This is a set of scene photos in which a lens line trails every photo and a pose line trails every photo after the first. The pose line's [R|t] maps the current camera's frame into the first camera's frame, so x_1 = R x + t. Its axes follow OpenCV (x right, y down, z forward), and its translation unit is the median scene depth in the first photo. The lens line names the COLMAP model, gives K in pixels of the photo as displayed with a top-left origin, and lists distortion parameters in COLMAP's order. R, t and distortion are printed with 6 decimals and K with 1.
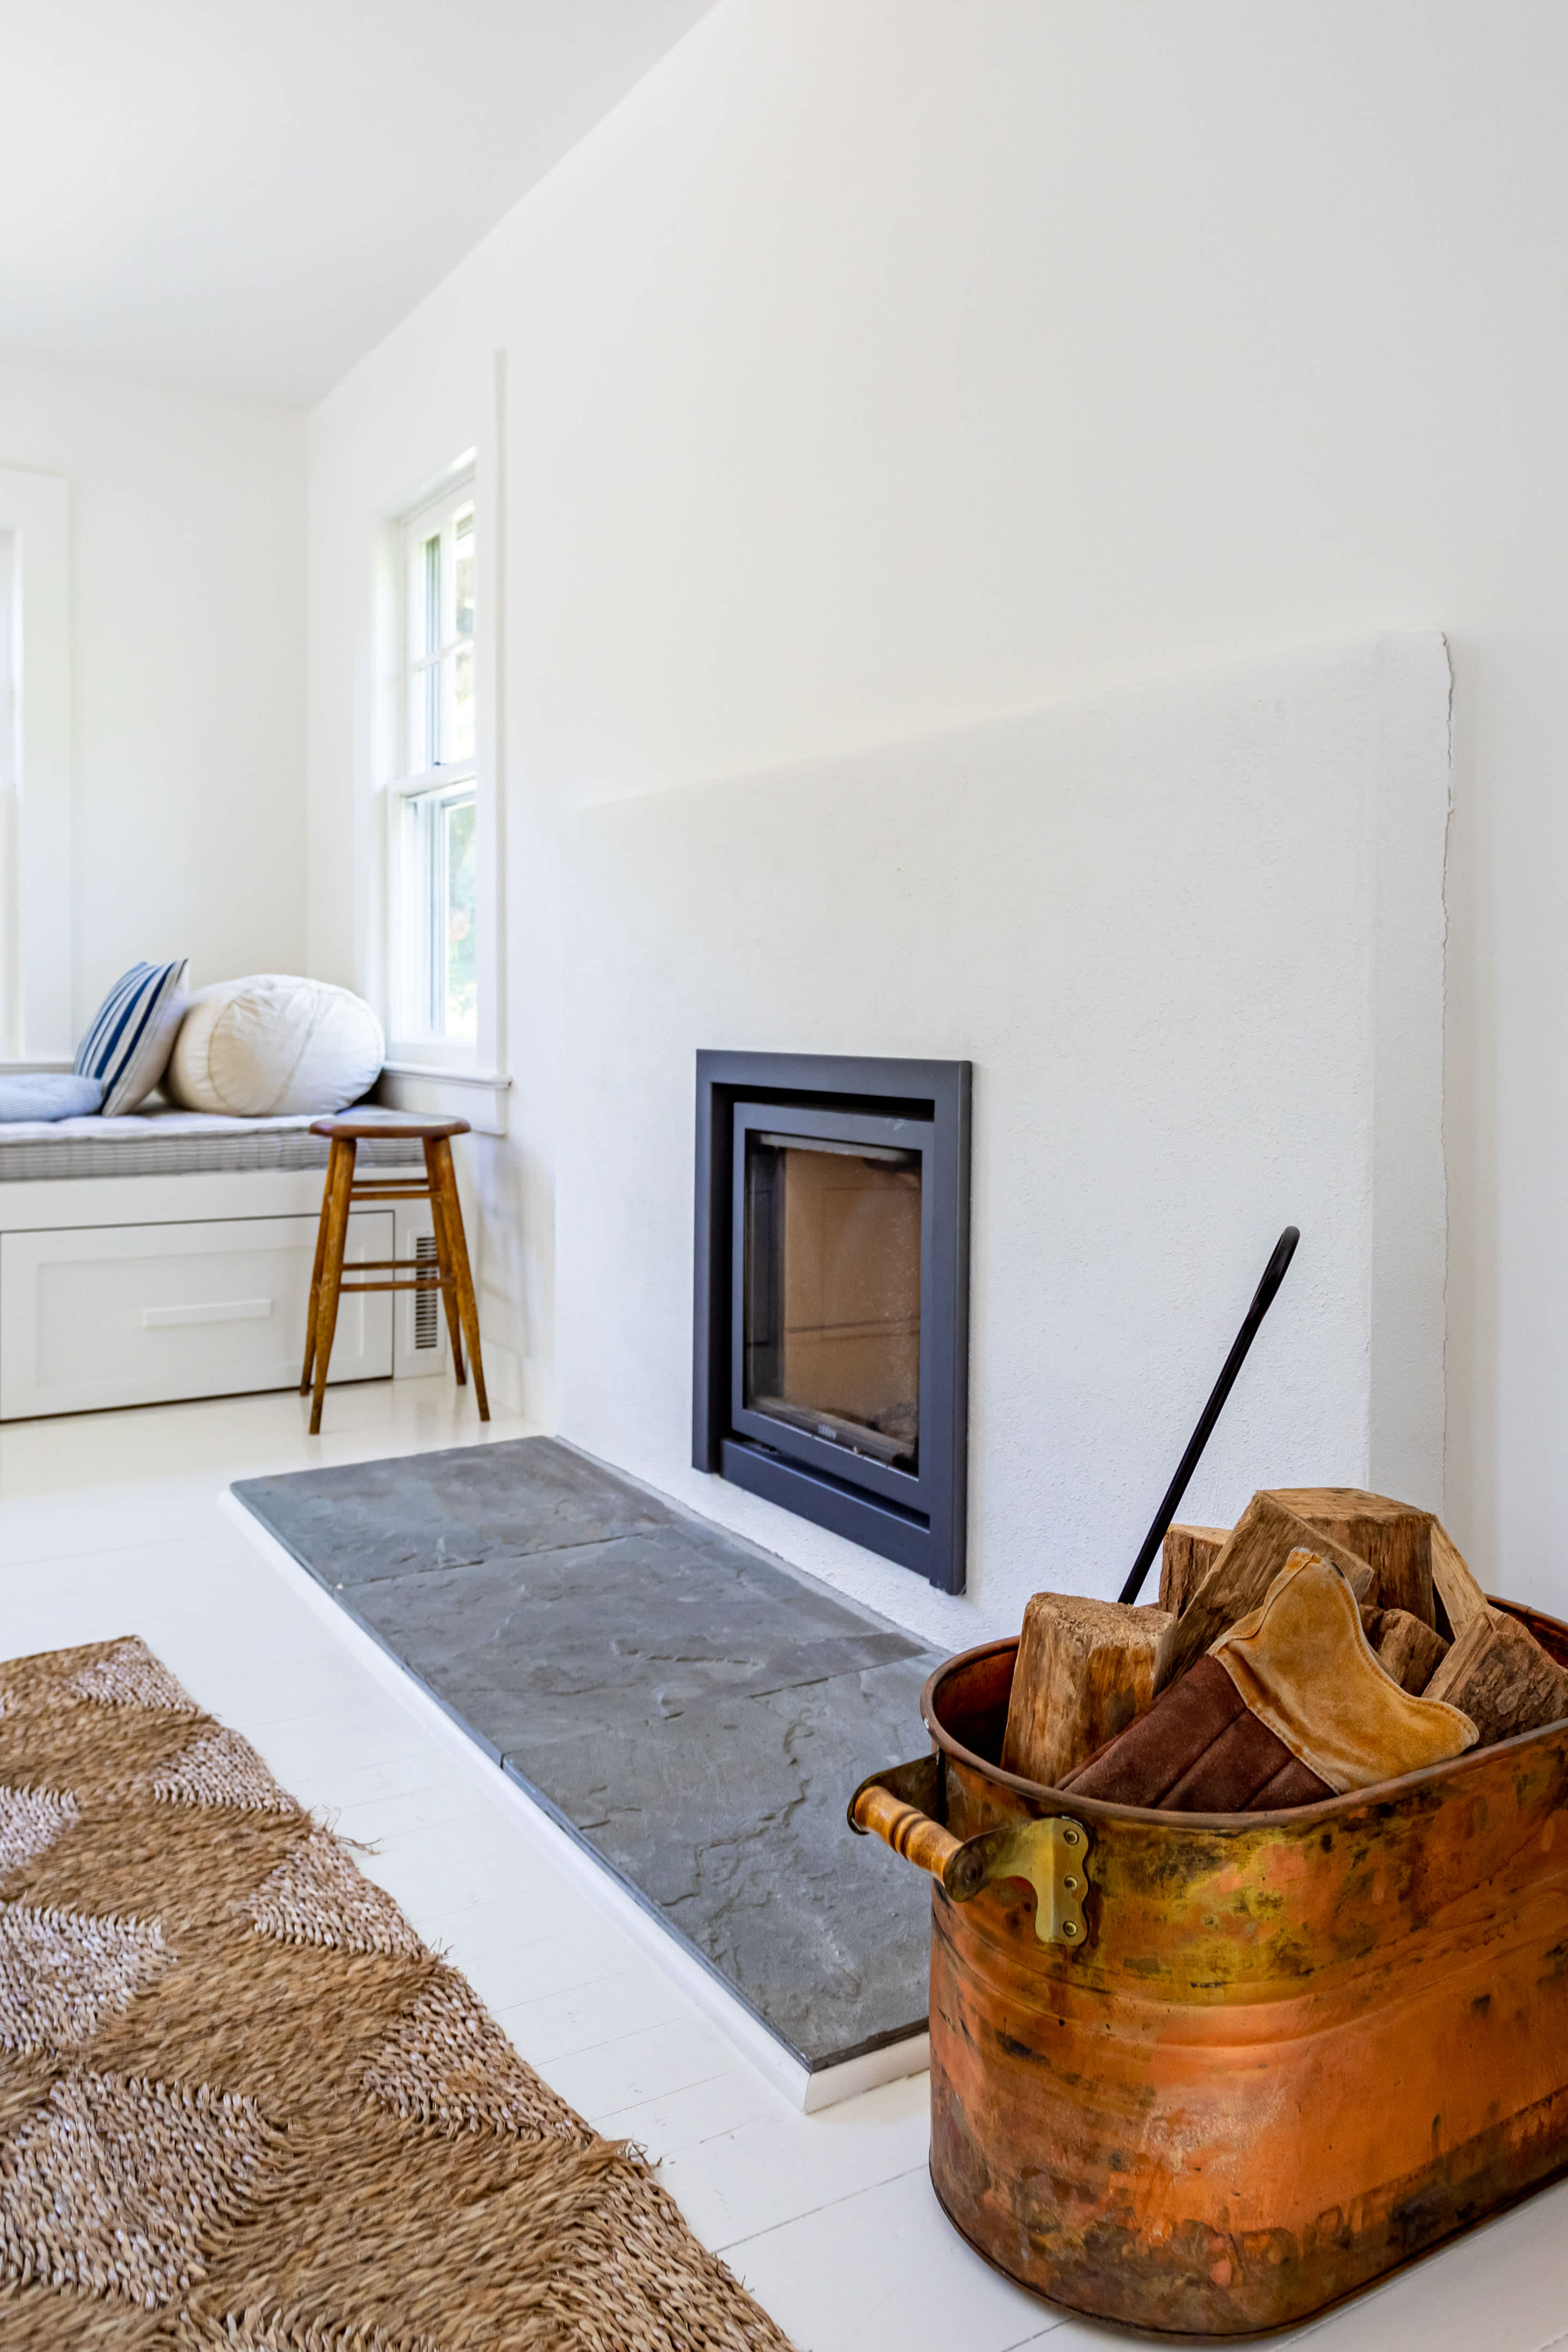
lens RADIAL K [[1732.5, 0, 759.0], [0, 1732.5, 1044.2], [0, 0, 1]] dist [0.002177, -0.005061]
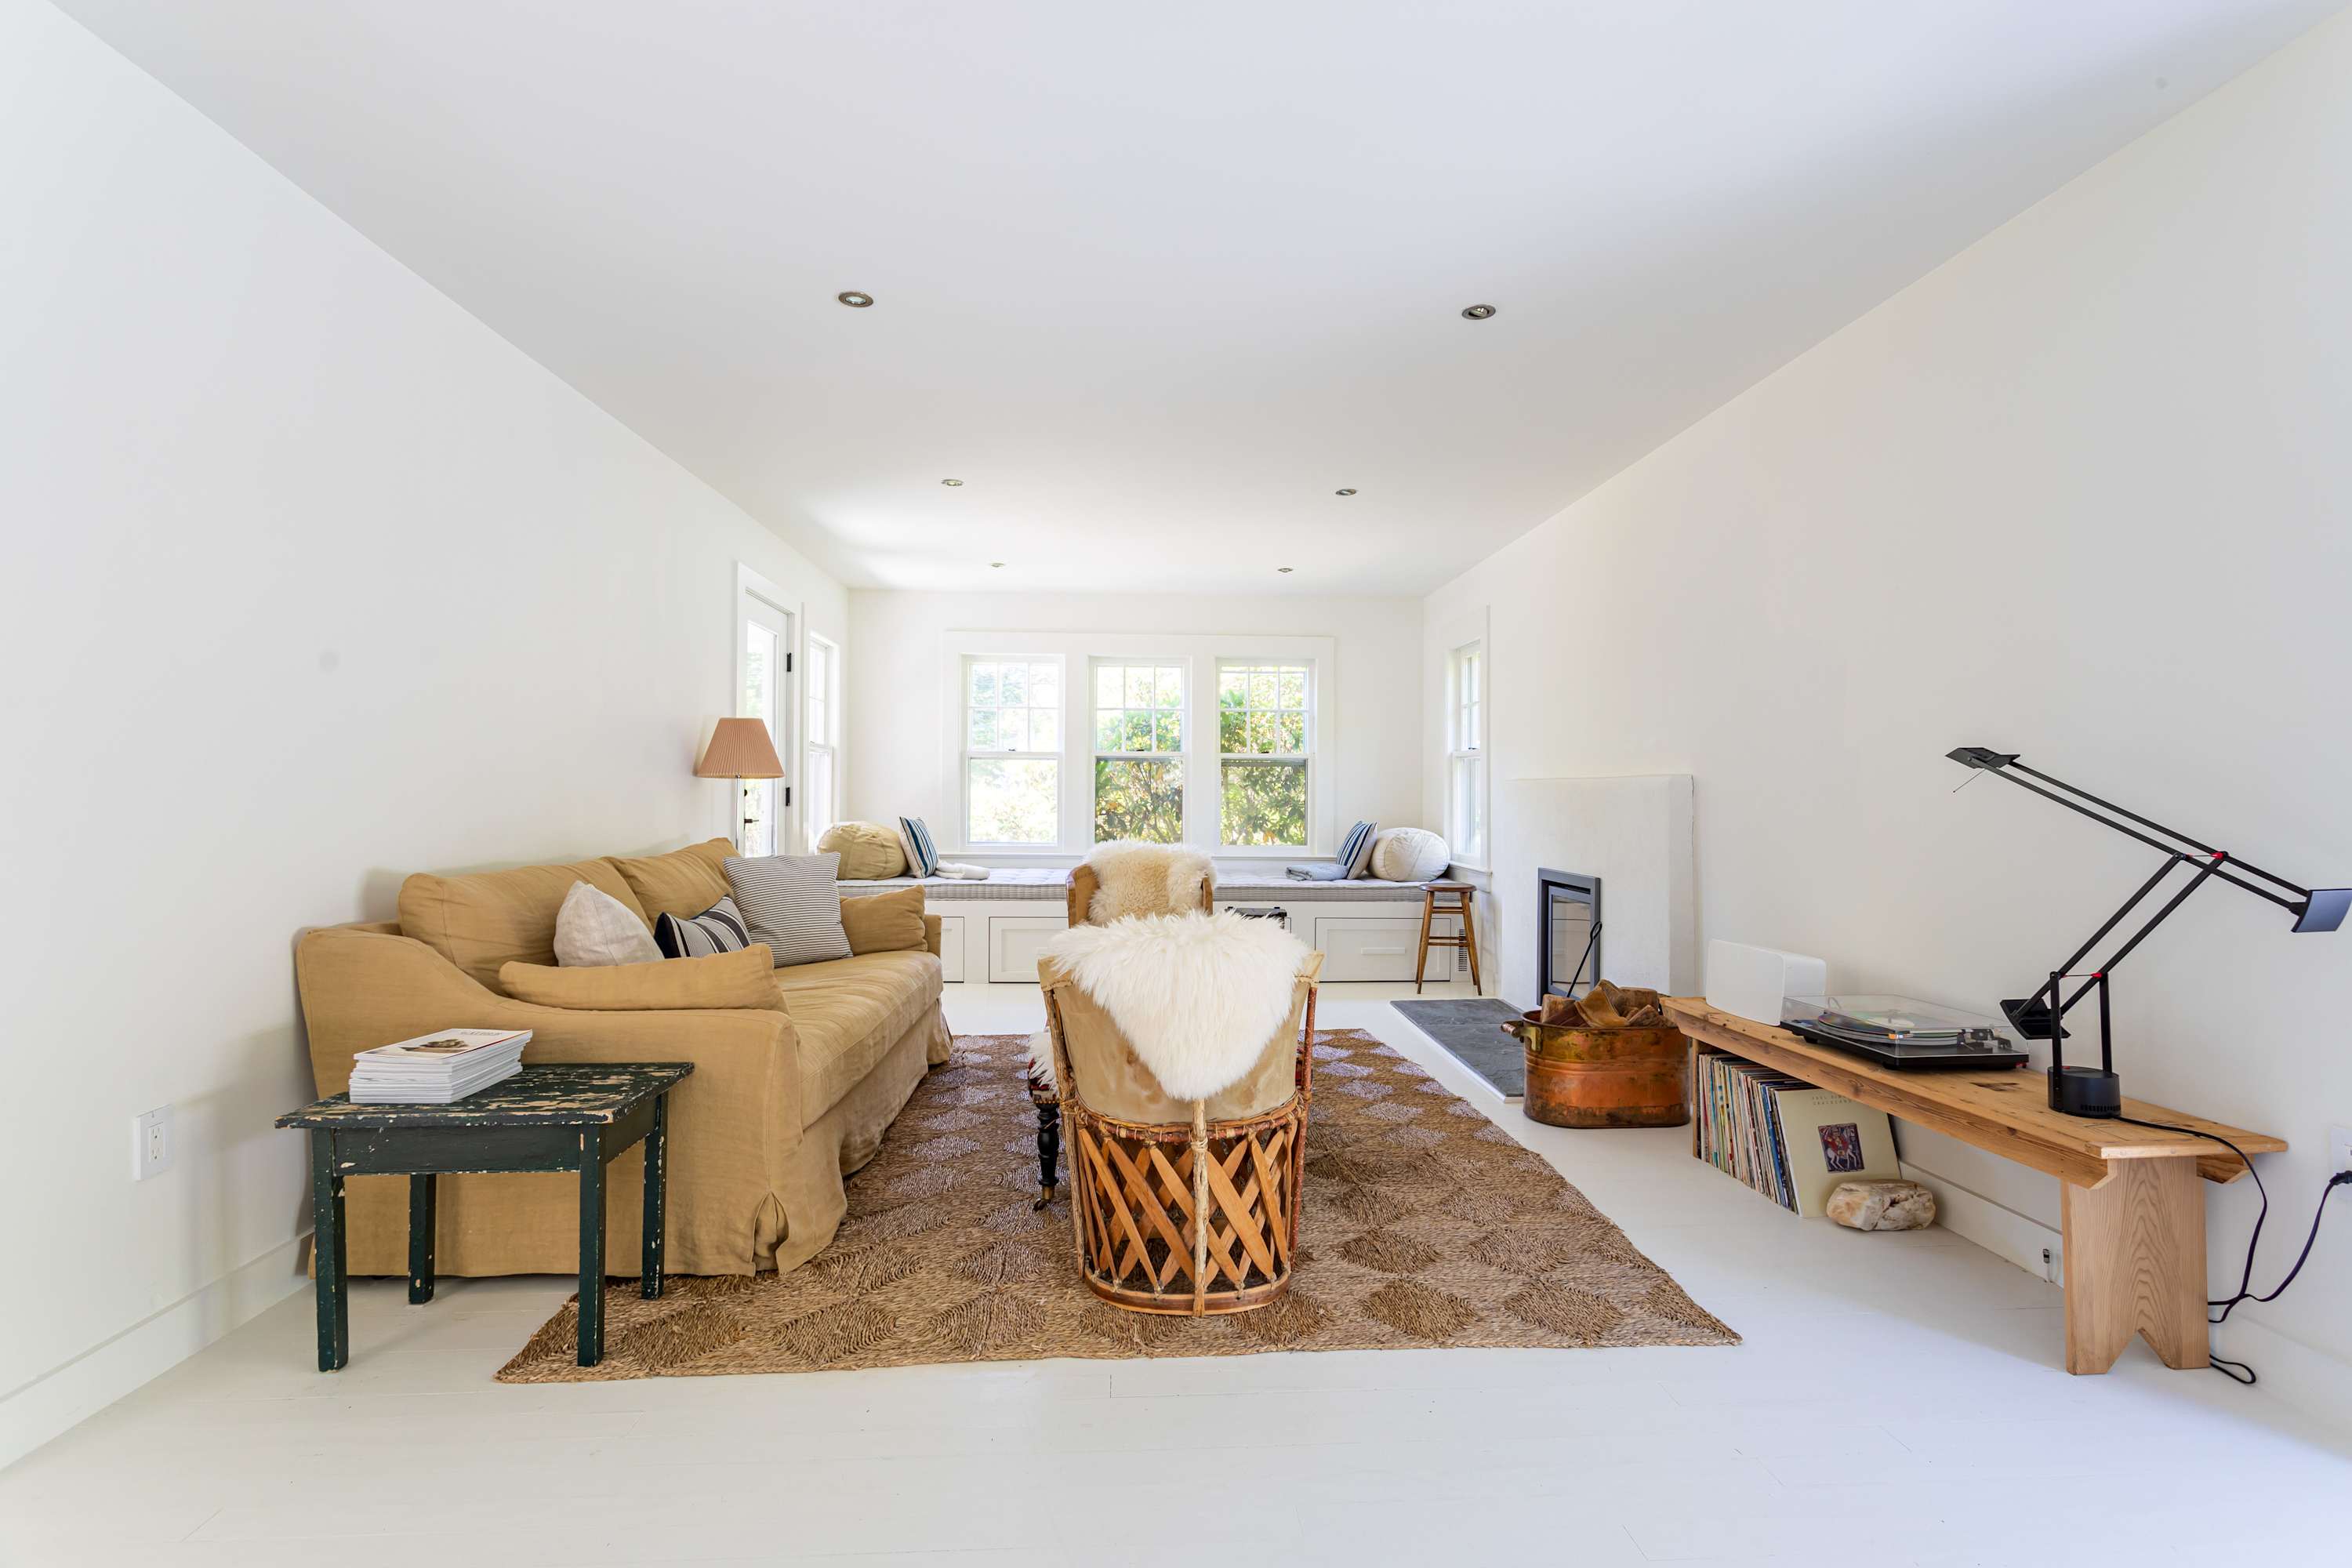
lens RADIAL K [[1127.1, 0, 1175.4], [0, 1127.1, 788.5], [0, 0, 1]] dist [0.000235, 0.000439]
pose [[0.882095, -0.003213, -0.471060, 0.474796], [-0.010929, 0.999568, -0.027283, -0.106692], [0.470944, 0.029215, 0.881679, -1.501622]]
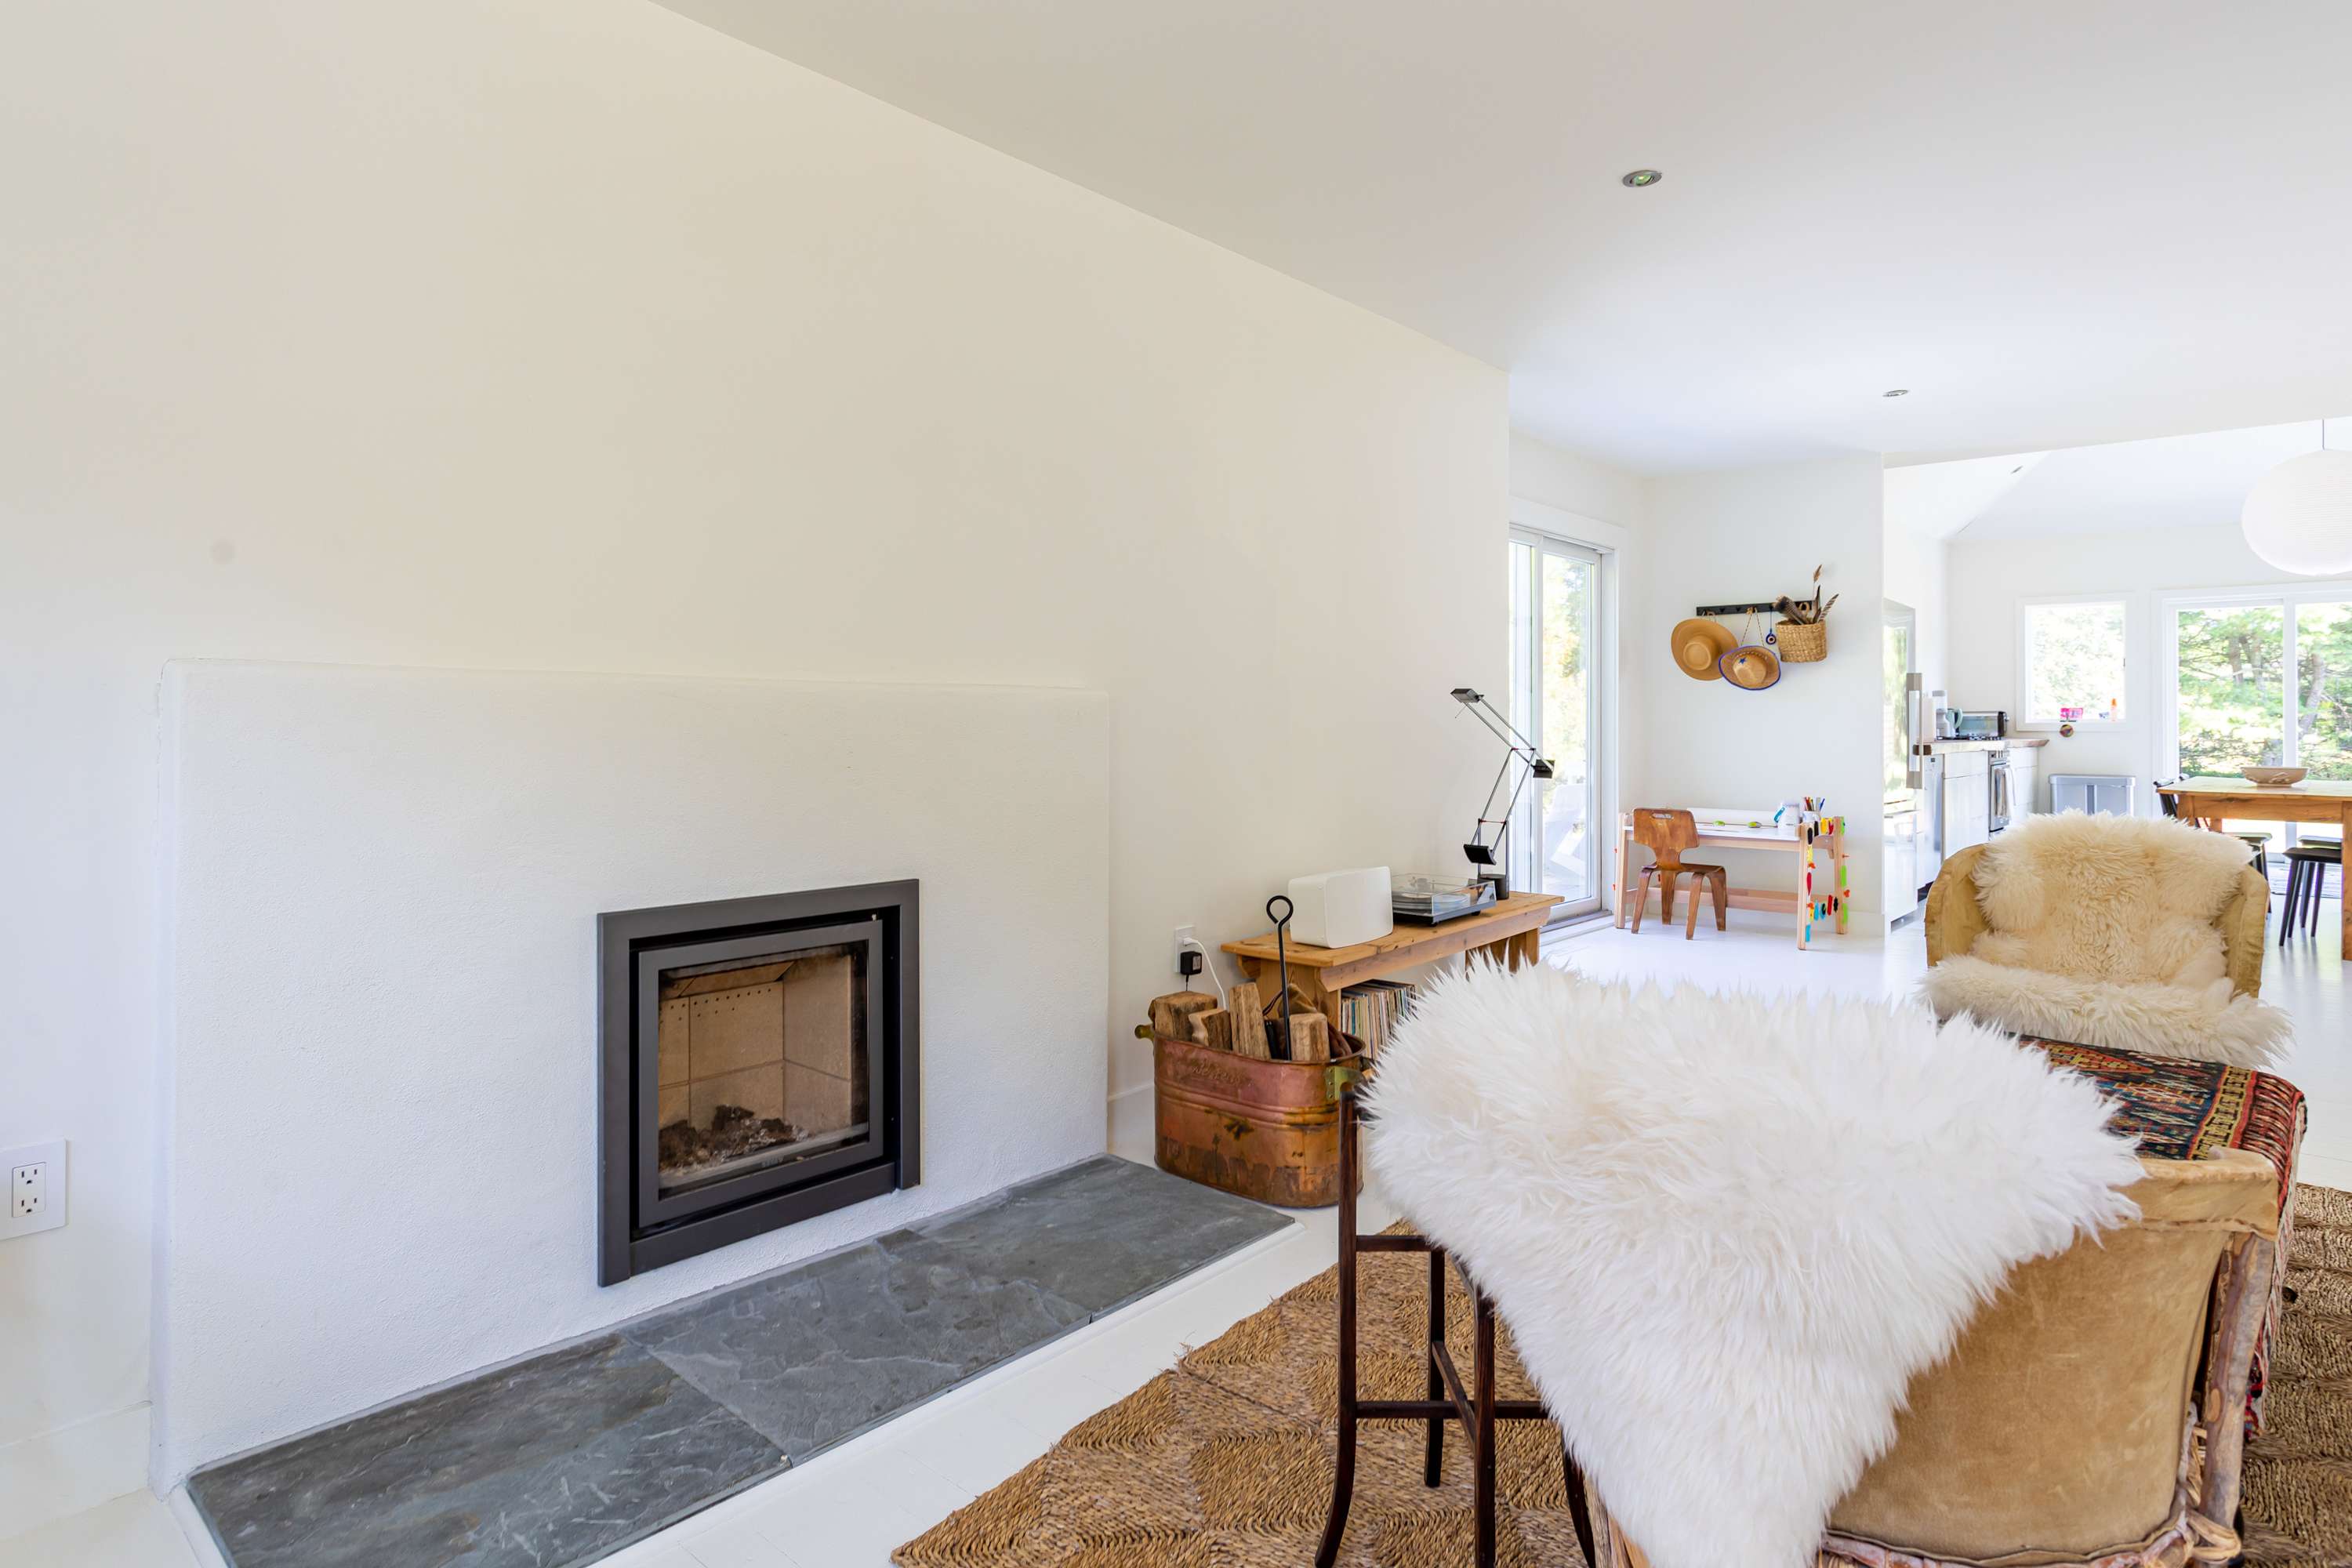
lens RADIAL K [[1223.8, 0, 1172.0], [0, 1223.8, 770.5], [0, 0, 1]] dist [0.009444, -0.002695]
pose [[-0.277743, -0.040172, 0.959815, -1.282210], [0.017681, 0.998742, 0.046918, -0.176220], [-0.960493, 0.030001, -0.276684, 1.221772]]
